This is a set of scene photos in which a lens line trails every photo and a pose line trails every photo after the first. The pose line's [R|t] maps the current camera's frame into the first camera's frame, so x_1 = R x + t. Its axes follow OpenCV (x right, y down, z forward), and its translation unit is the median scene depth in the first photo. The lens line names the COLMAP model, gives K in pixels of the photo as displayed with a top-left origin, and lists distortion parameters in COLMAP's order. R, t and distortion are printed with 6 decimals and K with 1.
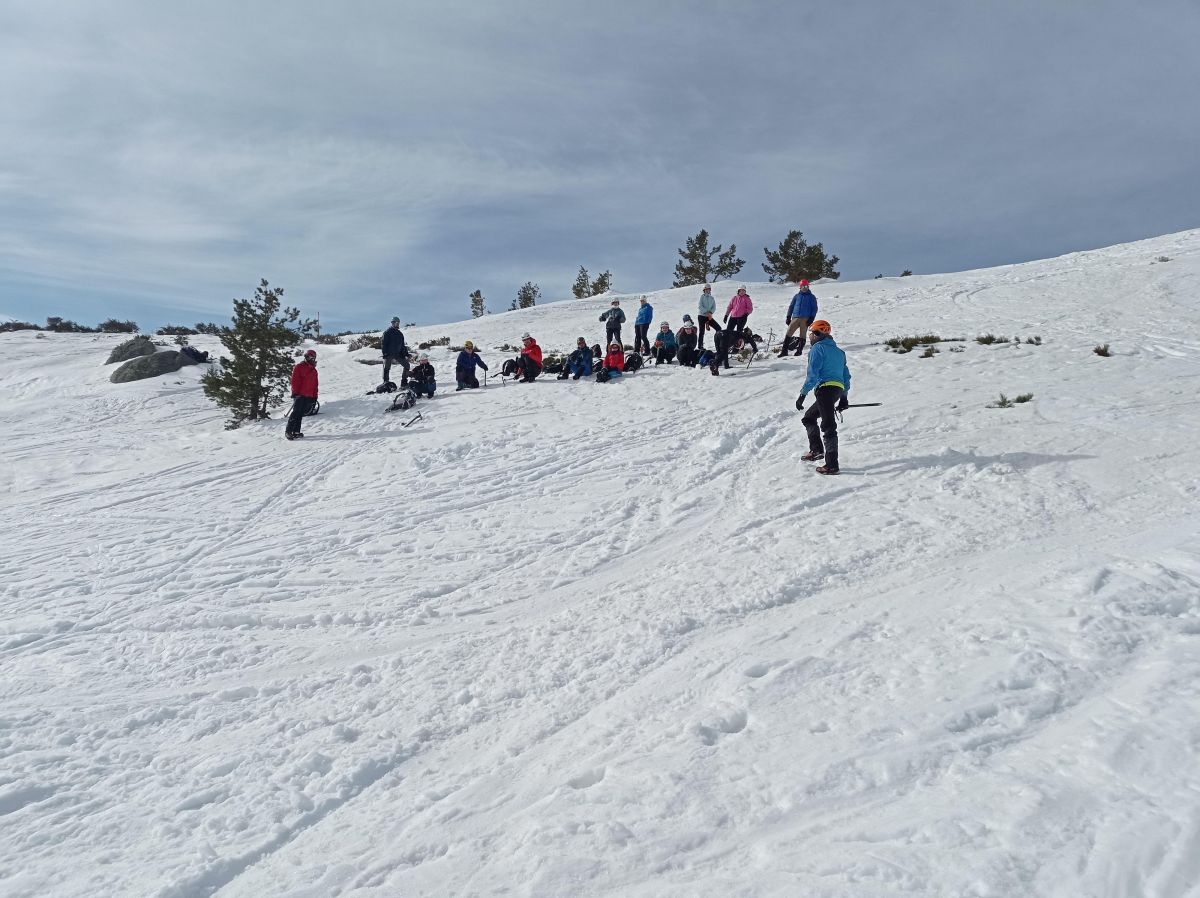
lens RADIAL K [[882.6, 0, 599.0], [0, 882.6, 450.2], [0, 0, 1]] dist [0.038396, -0.026826]
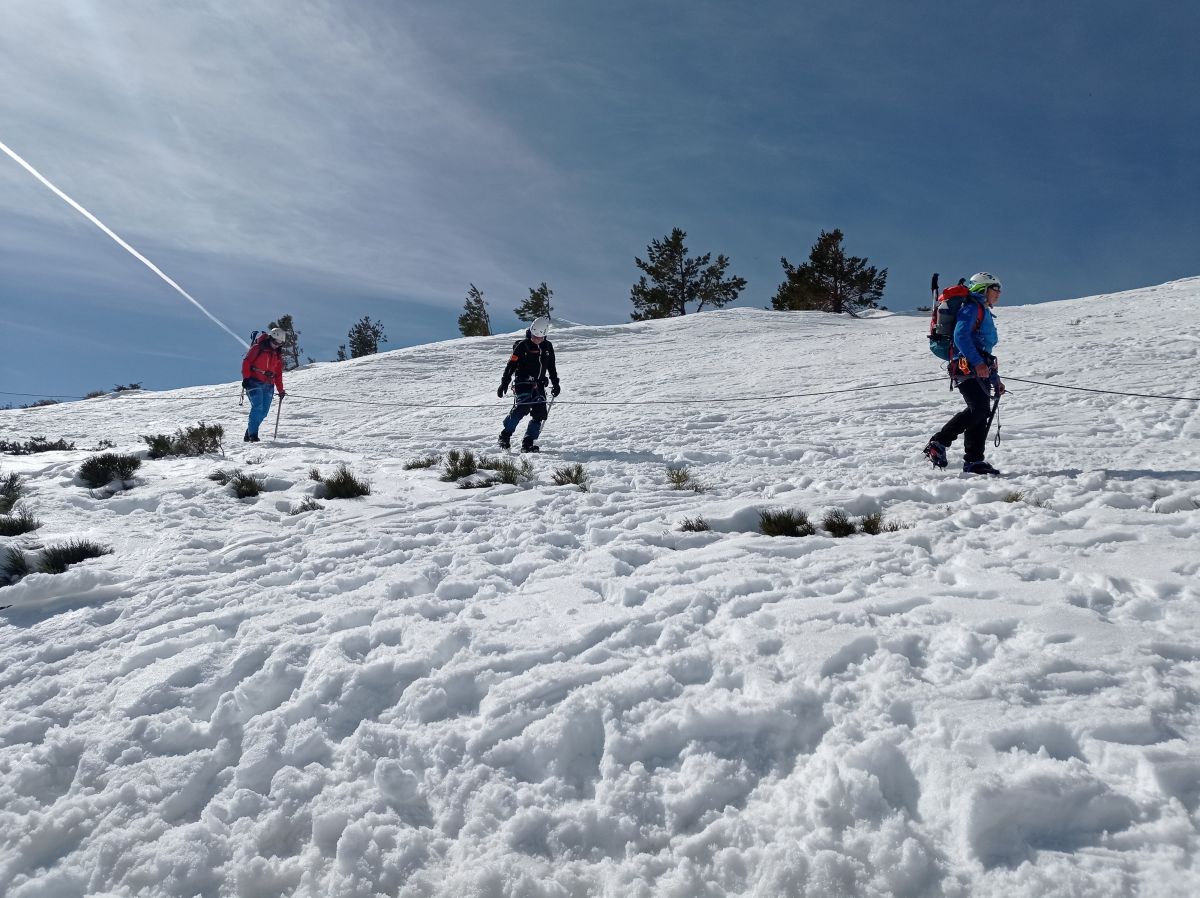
lens RADIAL K [[882.6, 0, 602.0], [0, 882.6, 455.3], [0, 0, 1]] dist [0.038396, -0.026826]
pose [[0.975926, -0.021464, 0.217041, -0.064792], [0.034027, 0.997944, -0.054312, -0.064625], [-0.215429, 0.060390, 0.974650, 0.436196]]
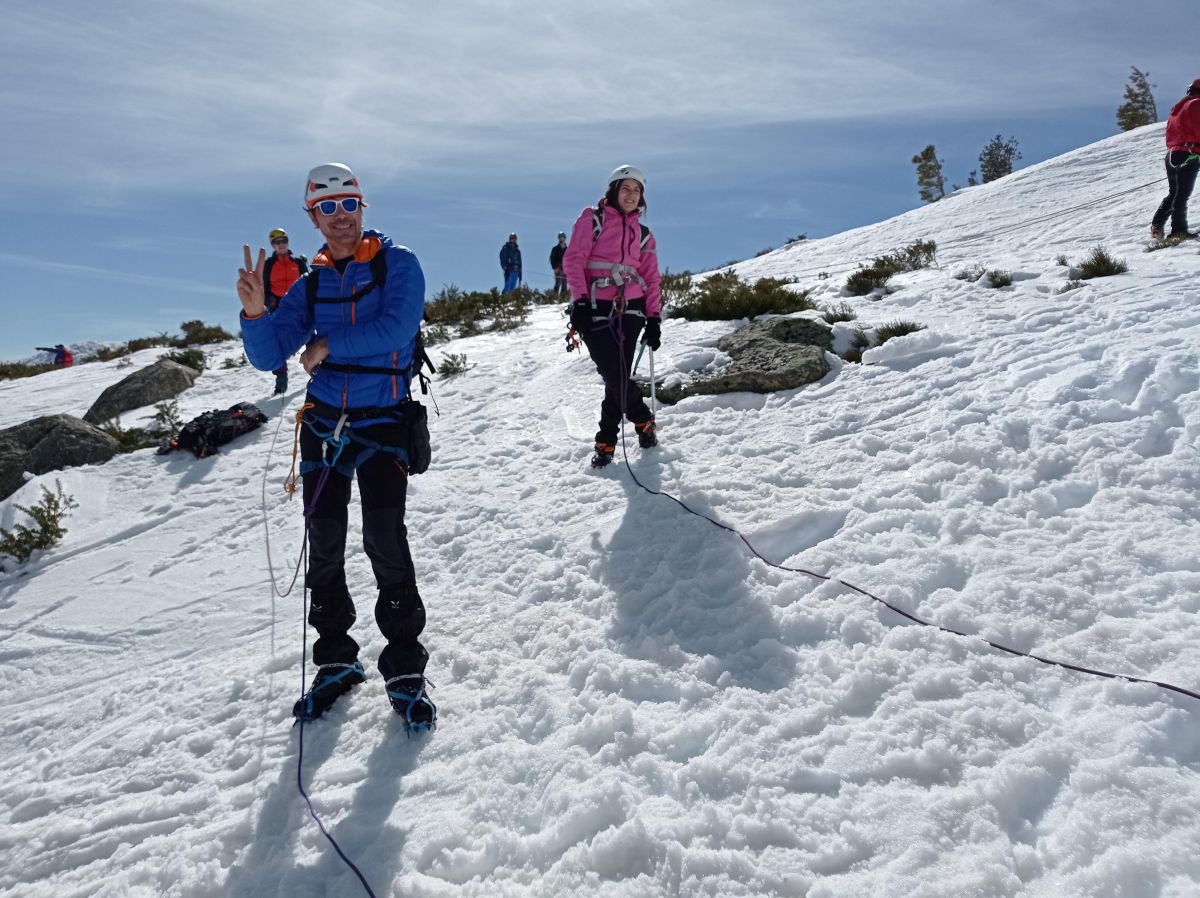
lens RADIAL K [[882.6, 0, 608.3], [0, 882.6, 439.1], [0, 0, 1]] dist [0.038396, -0.026826]
pose [[0.902142, -0.058325, -0.427480, -0.084456], [0.090381, 0.994384, 0.055063, -0.056682], [0.421867, -0.088311, 0.902347, 0.415332]]
